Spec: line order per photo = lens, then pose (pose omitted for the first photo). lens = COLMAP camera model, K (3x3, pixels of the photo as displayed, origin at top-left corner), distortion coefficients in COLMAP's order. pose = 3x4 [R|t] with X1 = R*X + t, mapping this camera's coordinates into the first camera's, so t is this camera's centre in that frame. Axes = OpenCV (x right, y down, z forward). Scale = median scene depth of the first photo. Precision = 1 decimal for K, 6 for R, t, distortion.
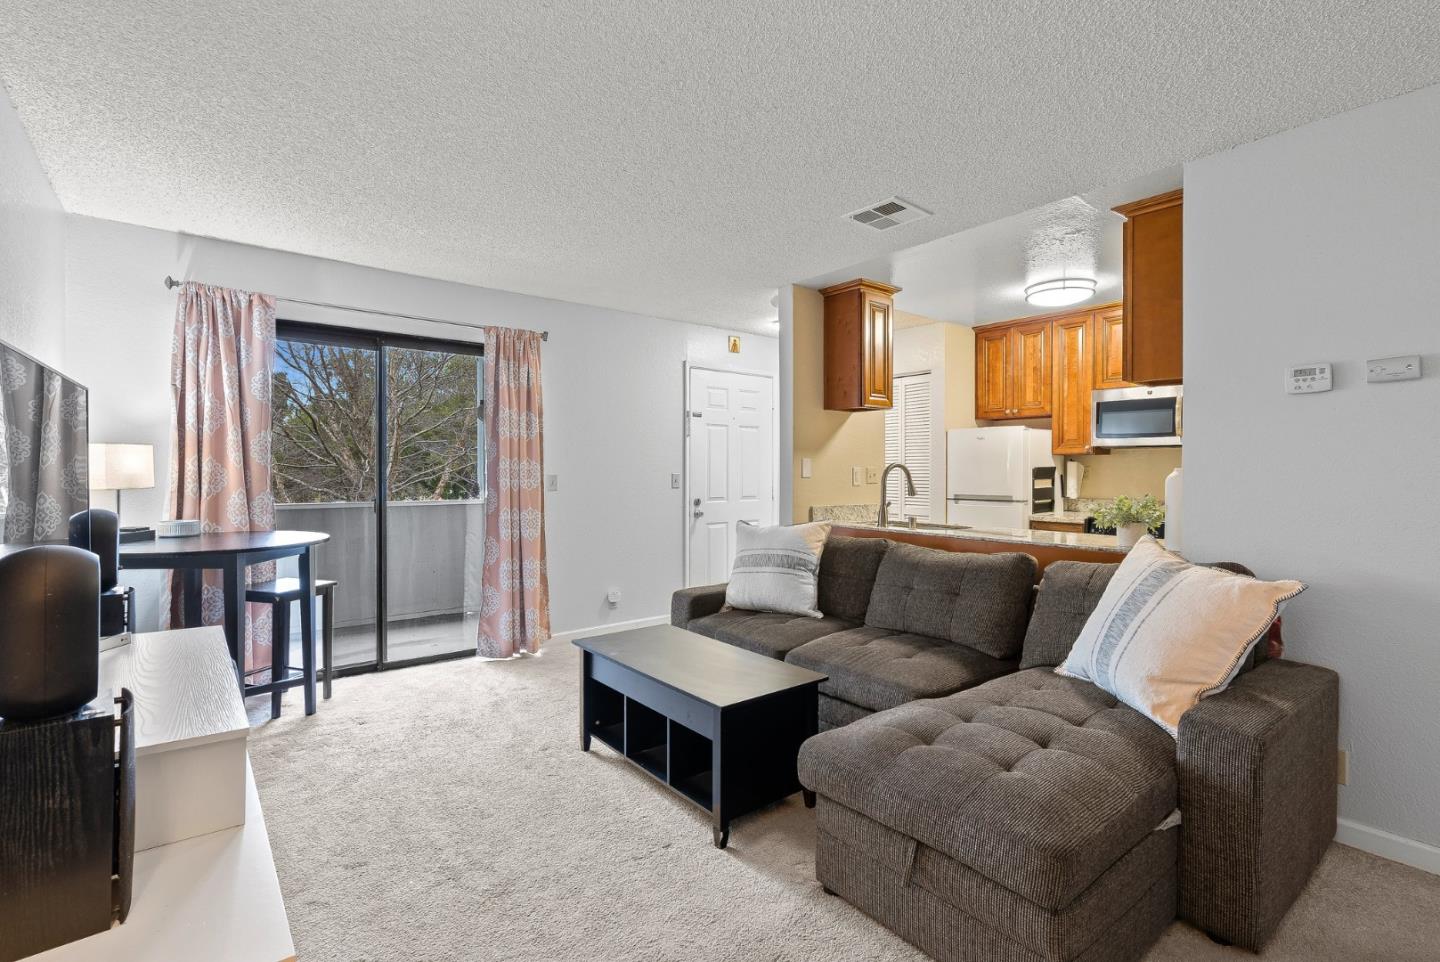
lens RADIAL K [[670.4, 0, 723.4], [0, 670.4, 478.6], [0, 0, 1]] dist [-0.000387, -0.000296]
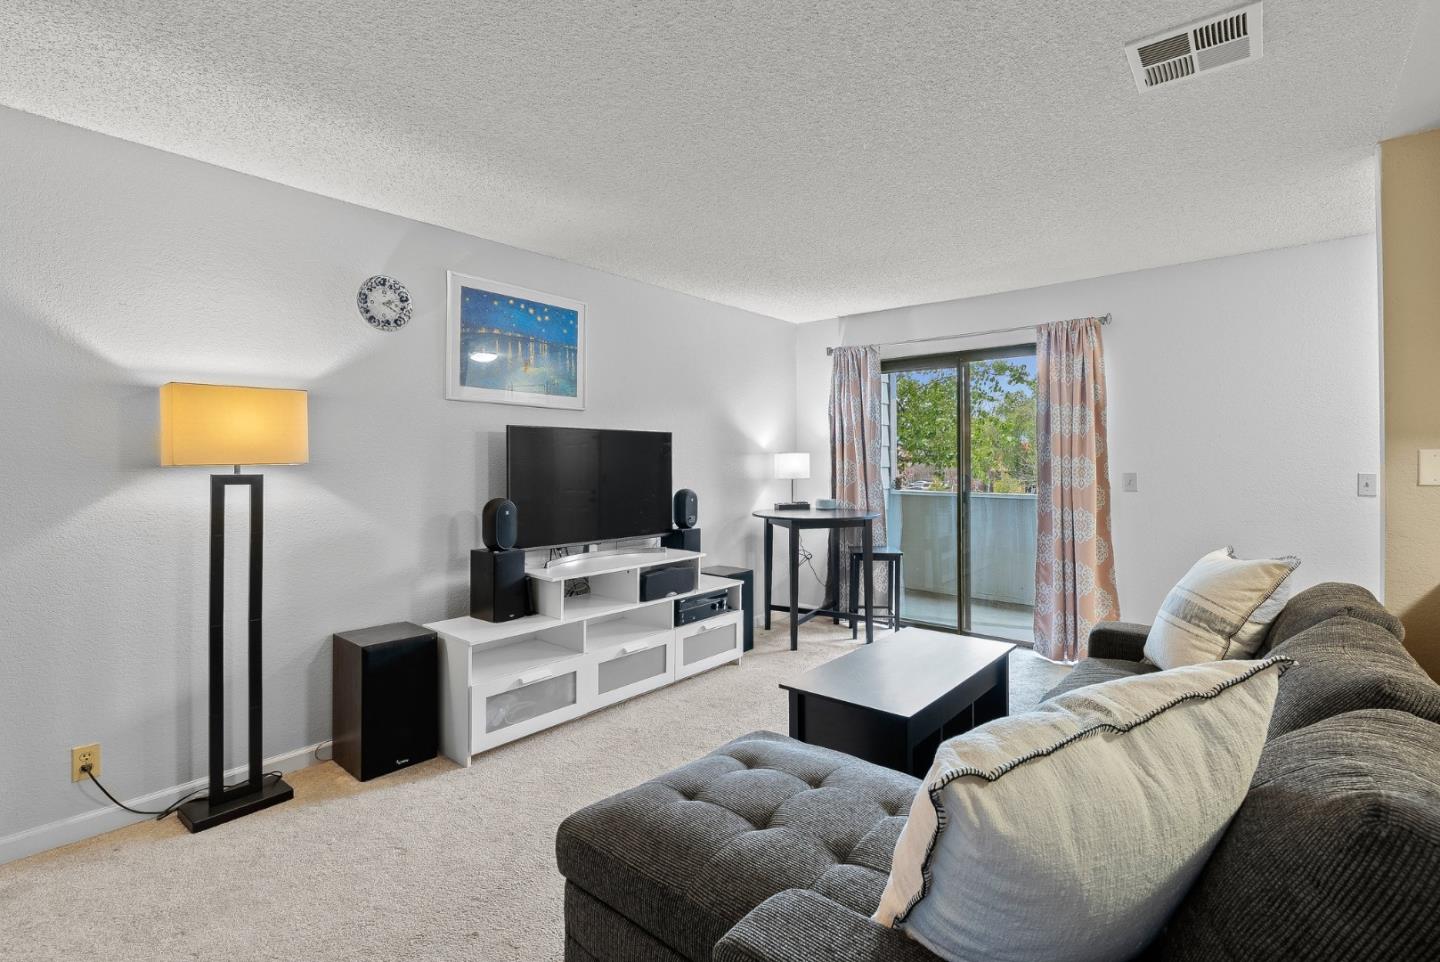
lens RADIAL K [[664.8, 0, 731.2], [0, 664.8, 468.8], [0, 0, 1]] dist [0.000569, 0.000494]
pose [[0.199444, 0.007645, -0.979879, 0.652336], [-0.005892, 0.999961, 0.006602, -0.018332], [0.979891, 0.004457, 0.199481, 0.424404]]
